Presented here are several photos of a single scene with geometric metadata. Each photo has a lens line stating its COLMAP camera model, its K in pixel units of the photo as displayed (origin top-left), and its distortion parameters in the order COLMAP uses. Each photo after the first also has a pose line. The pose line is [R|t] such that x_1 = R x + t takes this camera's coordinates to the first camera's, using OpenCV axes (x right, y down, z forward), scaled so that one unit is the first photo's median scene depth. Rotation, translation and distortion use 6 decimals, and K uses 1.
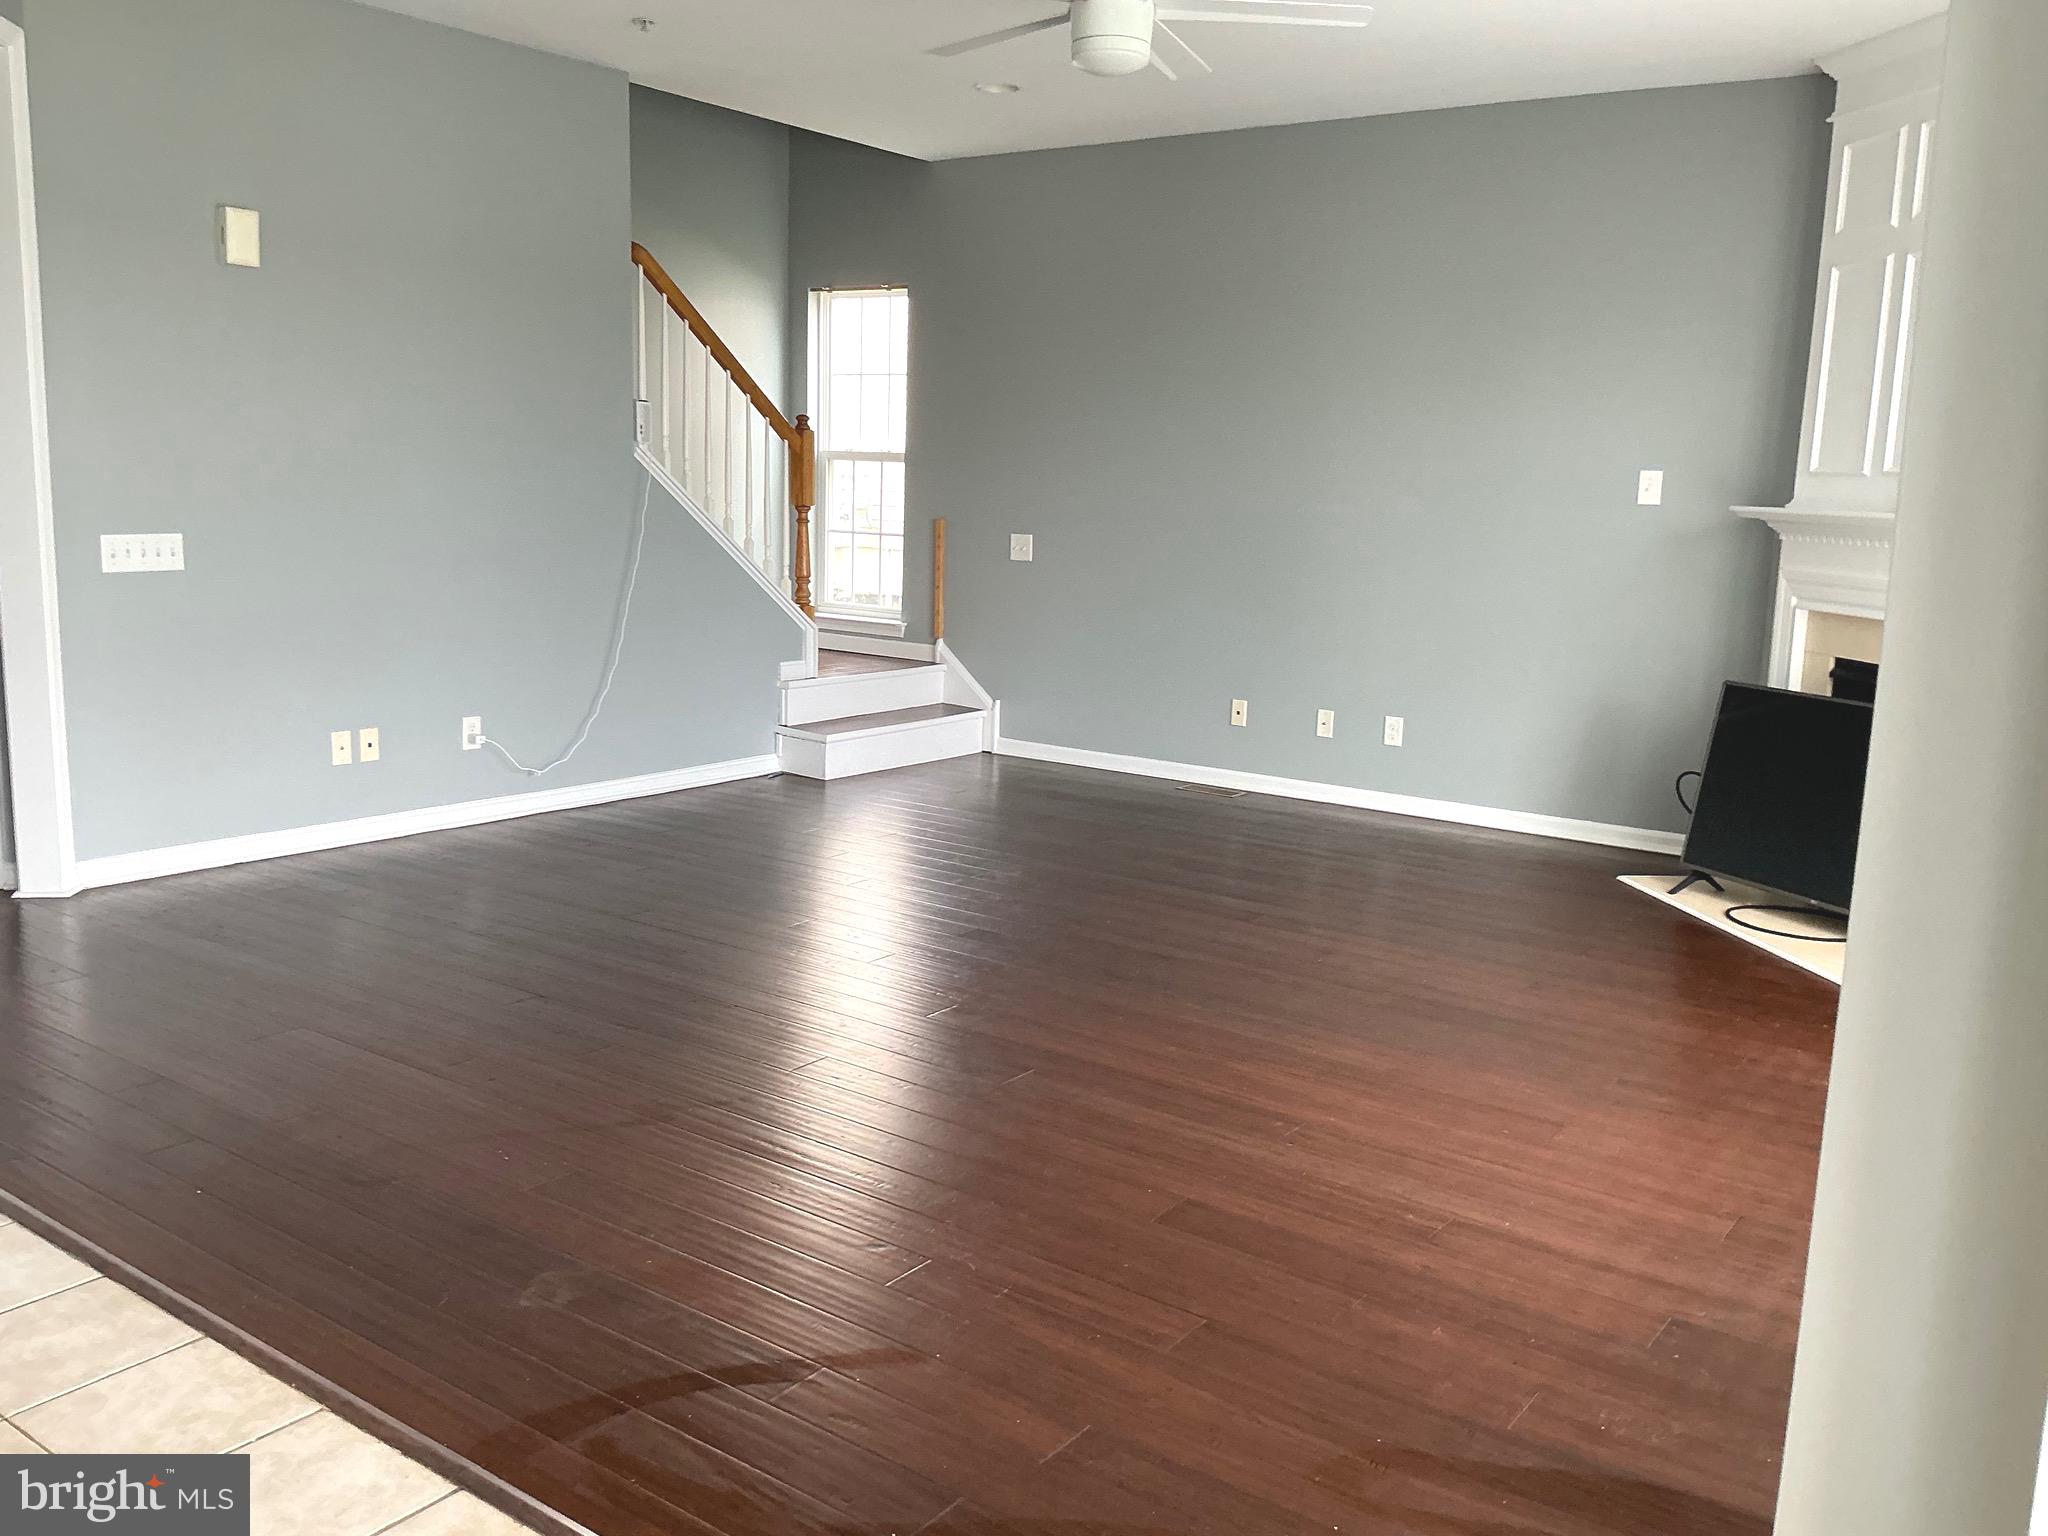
lens RADIAL K [[1699.1, 0, 1024.0], [0, 1699.1, 768.0], [0, 0, 1]] dist [0.130522, -0.271899]
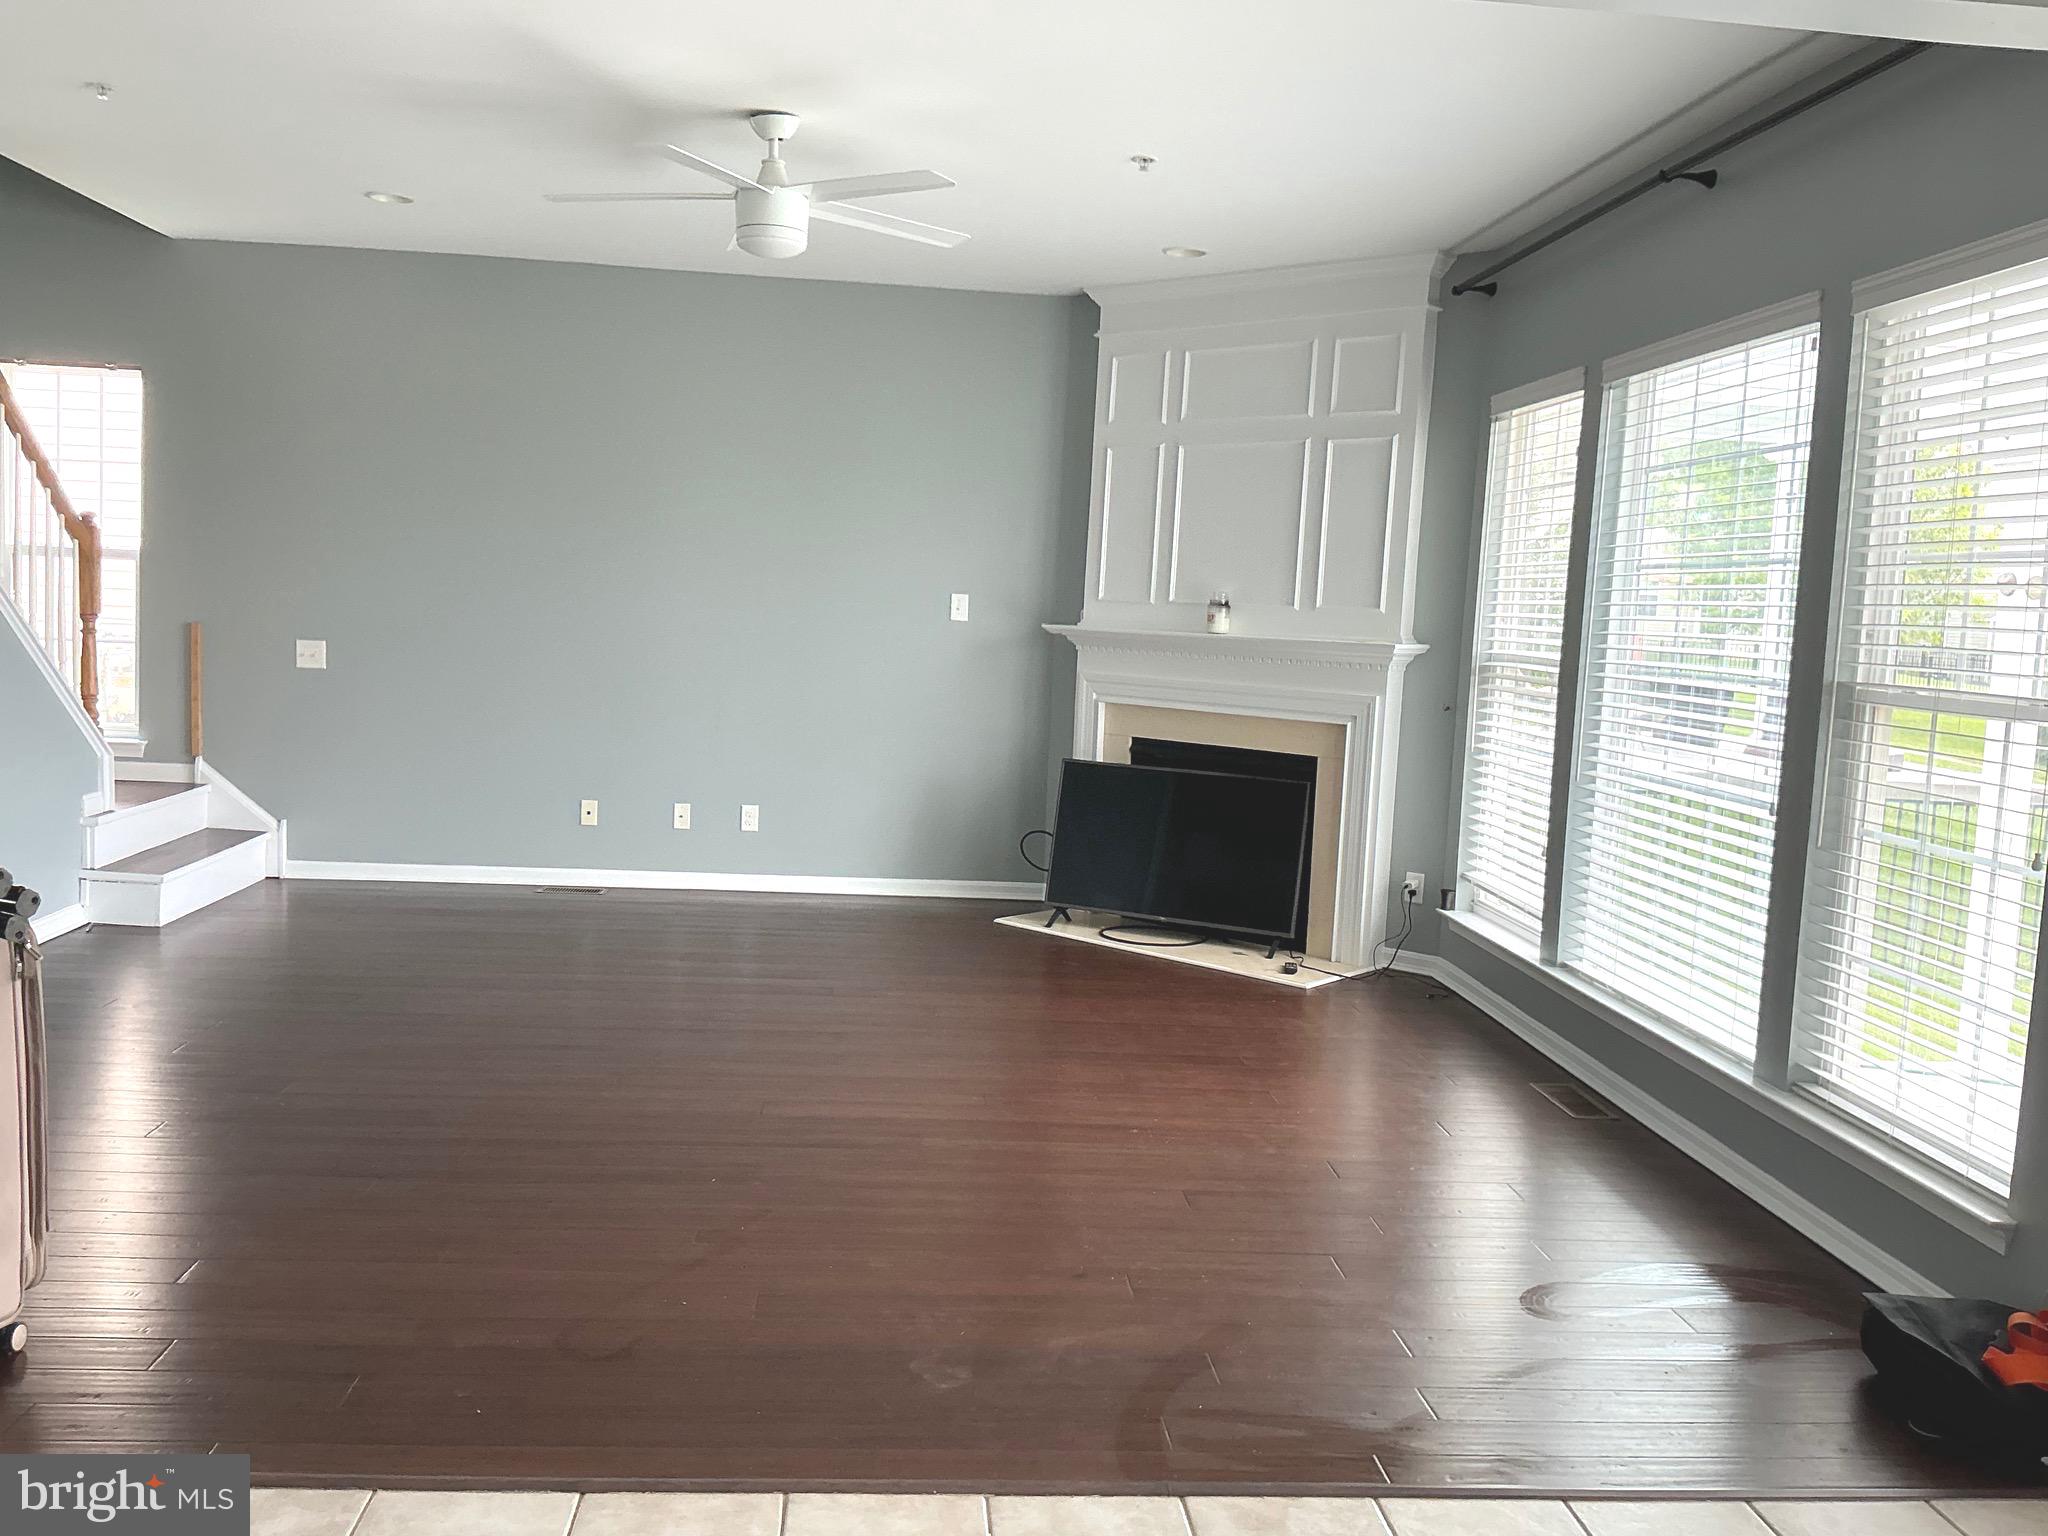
lens RADIAL K [[1699.1, 0, 1024.0], [0, 1699.1, 768.0], [0, 0, 1]] dist [0.130522, -0.271899]
pose [[0.755758, -0.061345, 0.651972, -0.363047], [0.087872, 0.996099, -0.008136, -0.028701], [-0.648929, 0.063439, 0.758200, 0.037521]]
